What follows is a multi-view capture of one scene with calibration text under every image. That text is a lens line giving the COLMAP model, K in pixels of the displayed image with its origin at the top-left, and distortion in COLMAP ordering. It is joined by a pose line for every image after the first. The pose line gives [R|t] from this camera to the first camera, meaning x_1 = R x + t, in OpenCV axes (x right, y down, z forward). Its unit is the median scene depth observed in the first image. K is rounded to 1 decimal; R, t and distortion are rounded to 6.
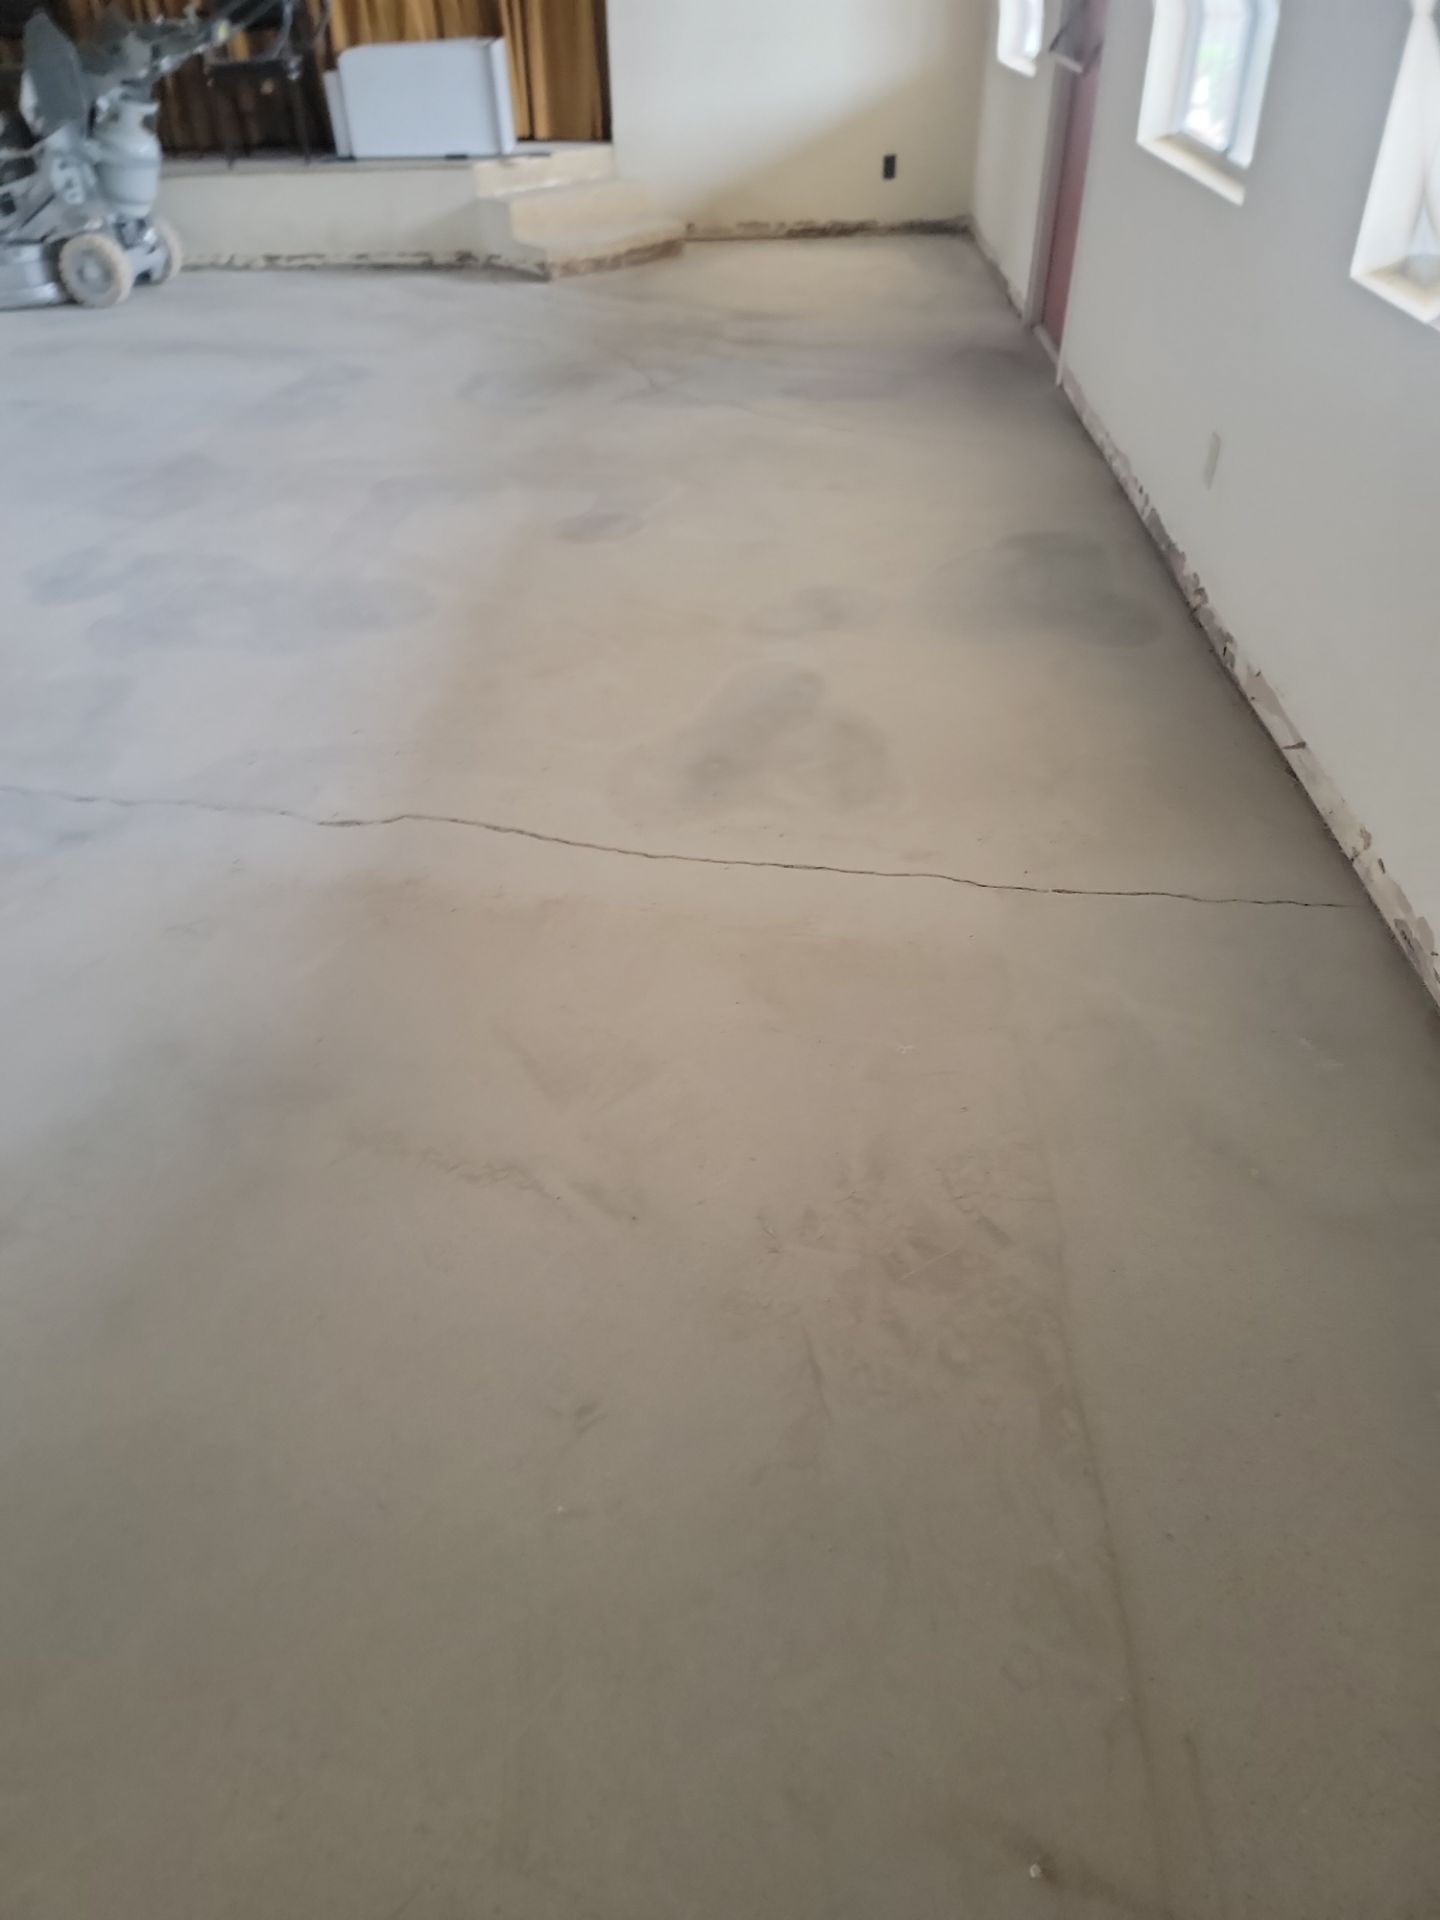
lens RADIAL K [[1370.4, 0, 720.0], [0, 1370.4, 950.3], [0, 0, 1]] dist [0.049292, -0.049146]
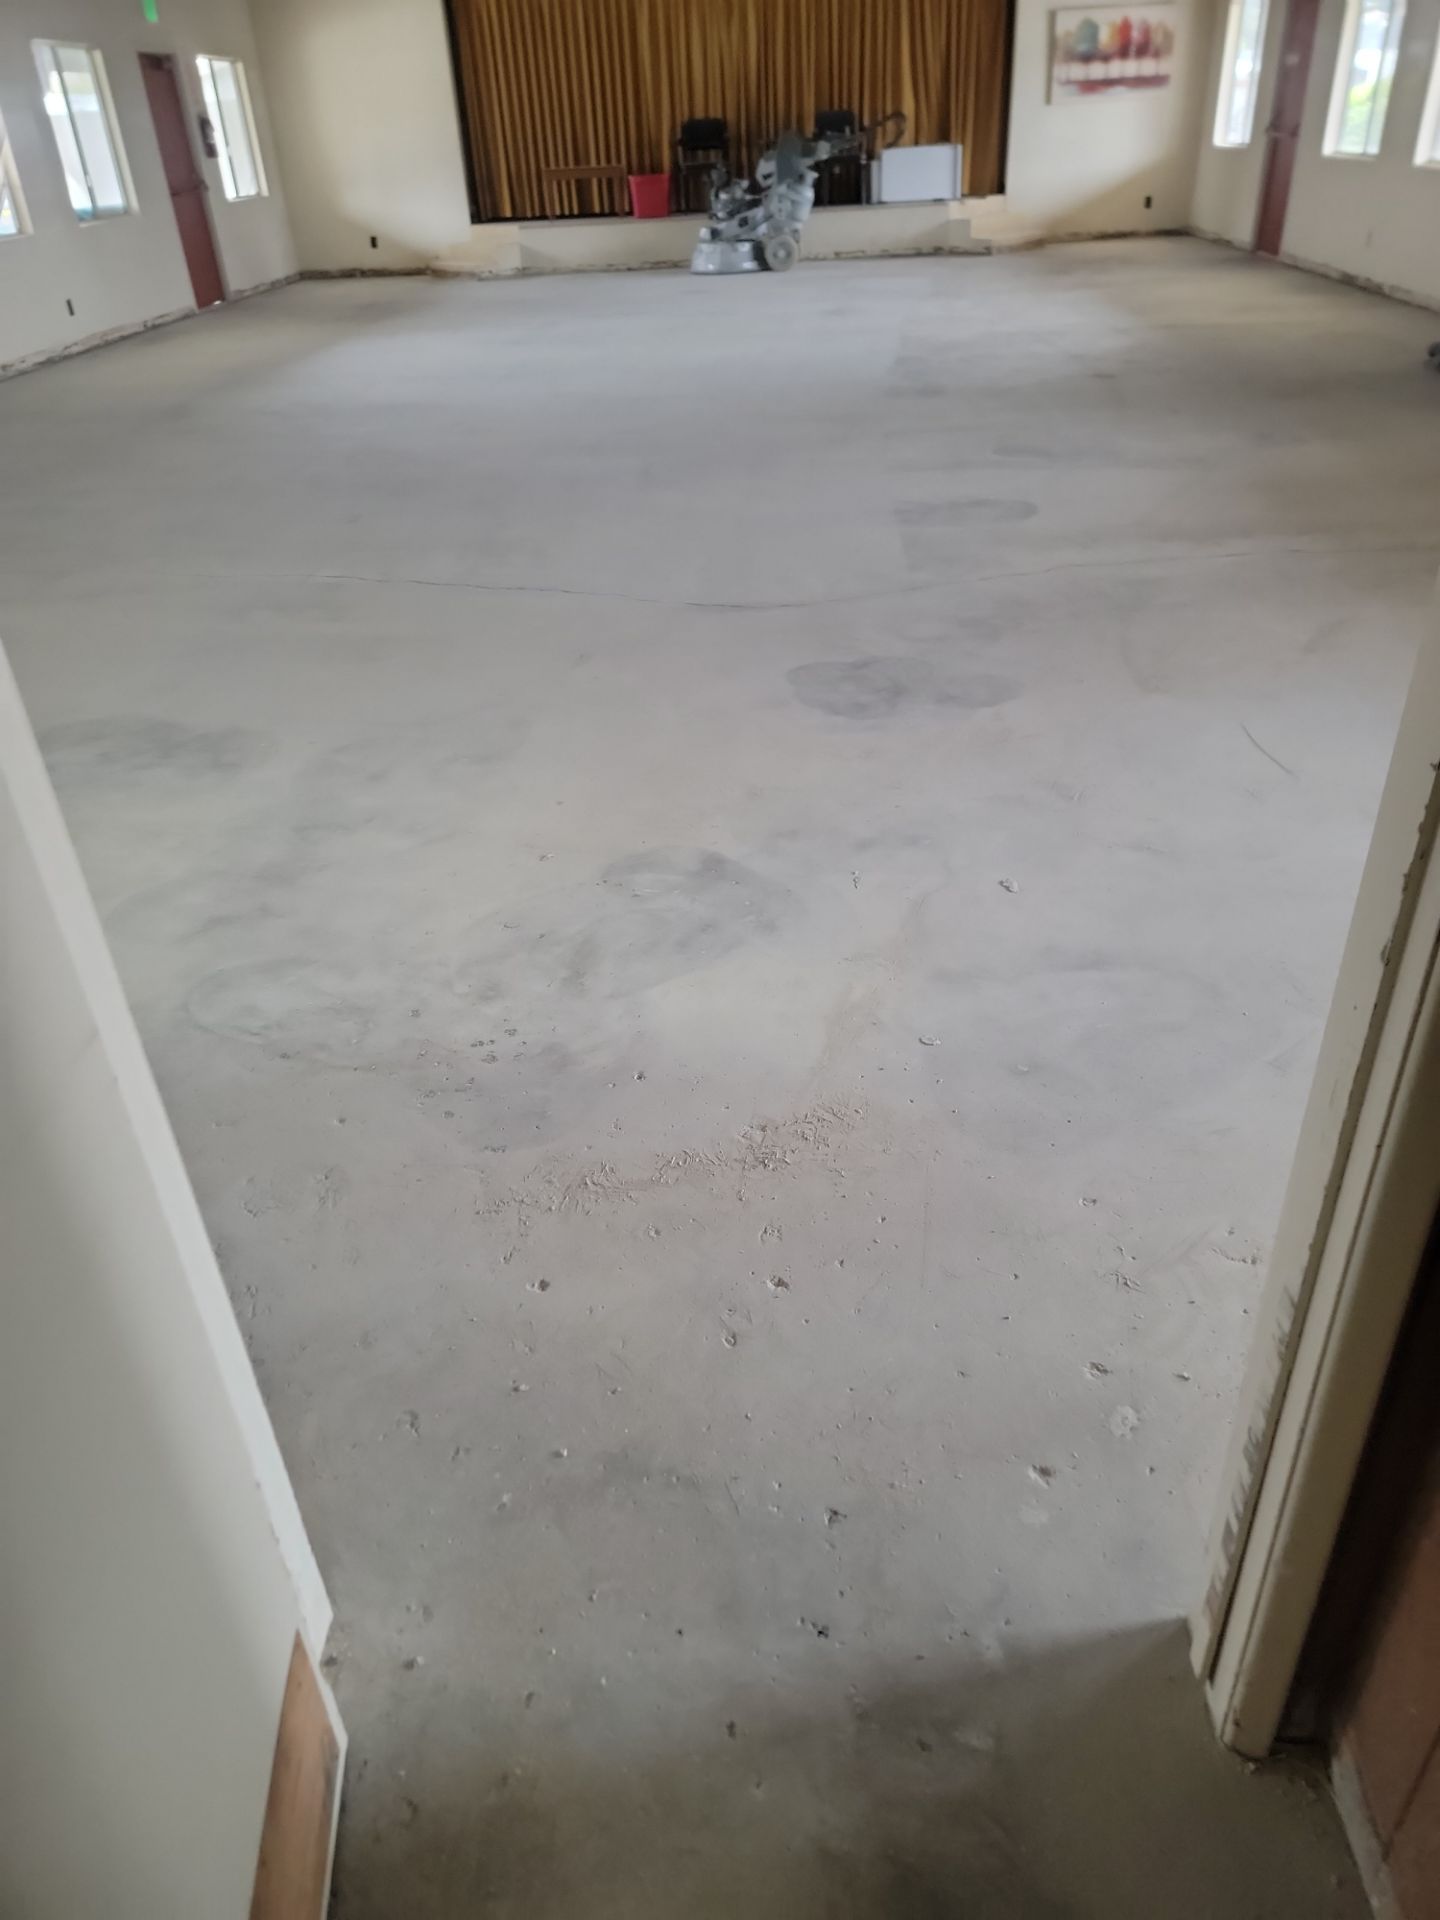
lens RADIAL K [[1370.4, 0, 727.5], [0, 1370.4, 959.2], [0, 0, 1]] dist [0.049292, -0.049146]
pose [[0.999846, -0.015950, -0.007383, -0.486207], [0.015337, 0.996939, -0.076659, 0.657400], [0.008583, 0.076534, 0.997030, -0.897185]]
